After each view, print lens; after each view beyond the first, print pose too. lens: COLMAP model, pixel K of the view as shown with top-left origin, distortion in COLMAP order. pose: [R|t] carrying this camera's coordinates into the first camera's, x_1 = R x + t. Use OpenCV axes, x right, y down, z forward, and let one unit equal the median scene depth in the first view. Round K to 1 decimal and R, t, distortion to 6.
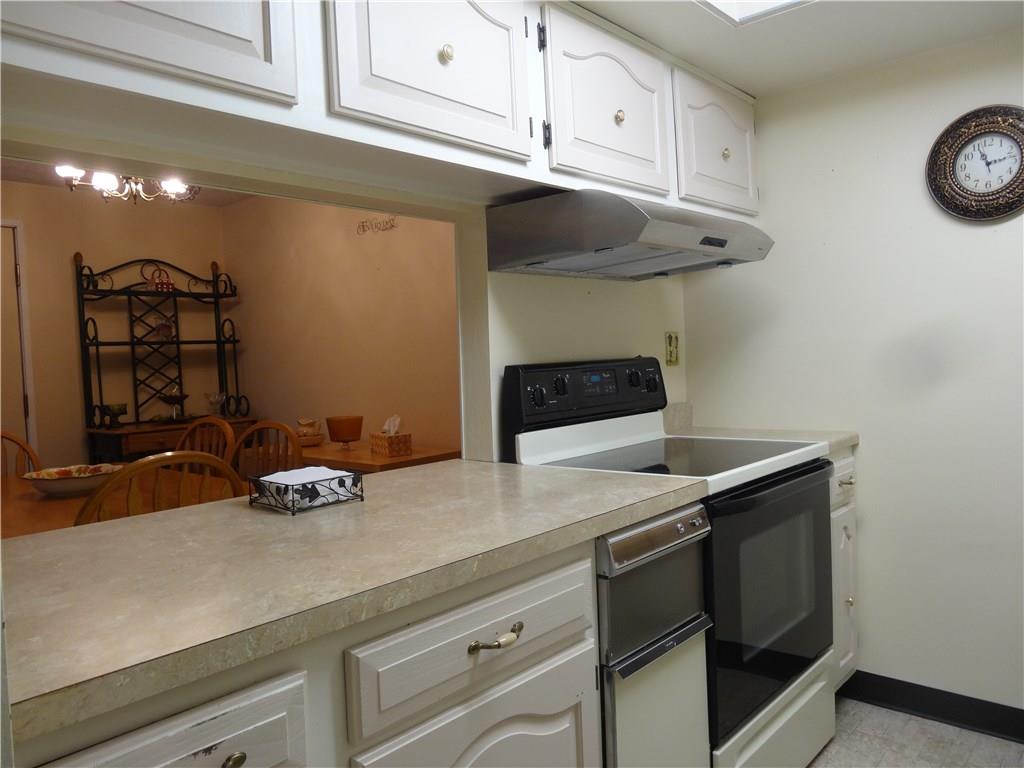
lens RADIAL K [[739.1, 0, 512.0], [0, 739.1, 384.0], [0, 0, 1]] dist [-0.004410, -0.005228]
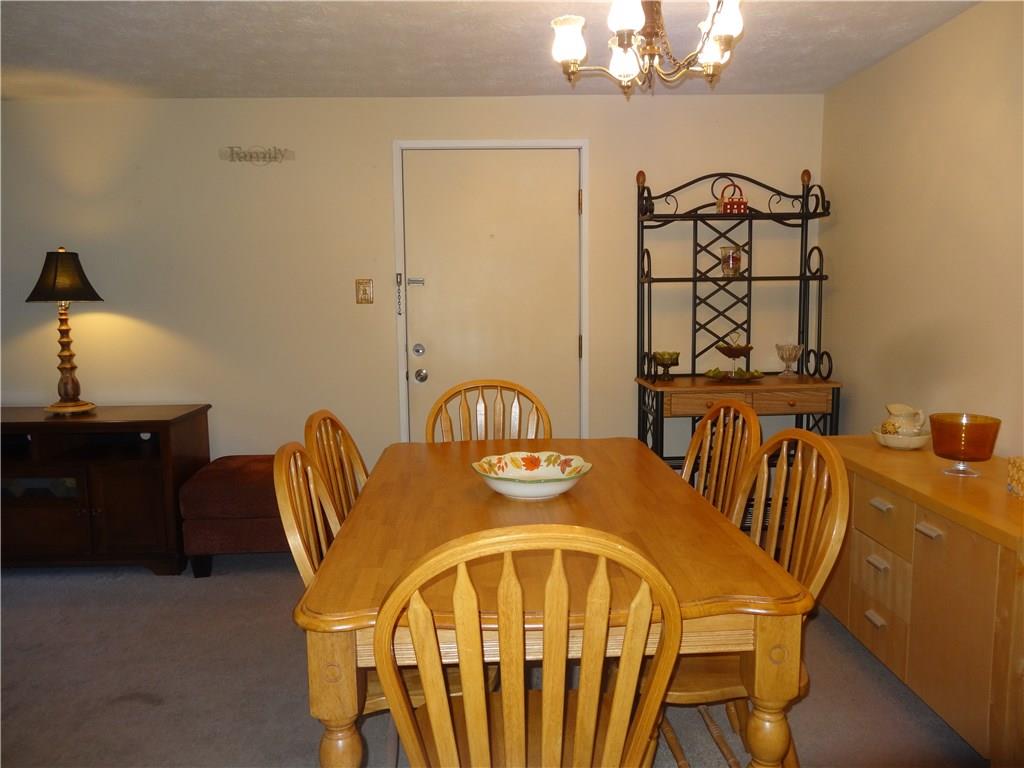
lens RADIAL K [[739.1, 0, 512.0], [0, 739.1, 384.0], [0, 0, 1]] dist [-0.004410, -0.005228]
pose [[0.682886, 0.121675, -0.720321, -0.044054], [-0.043824, 0.991079, 0.125864, -0.033359], [0.729209, -0.054383, 0.682126, 0.277974]]
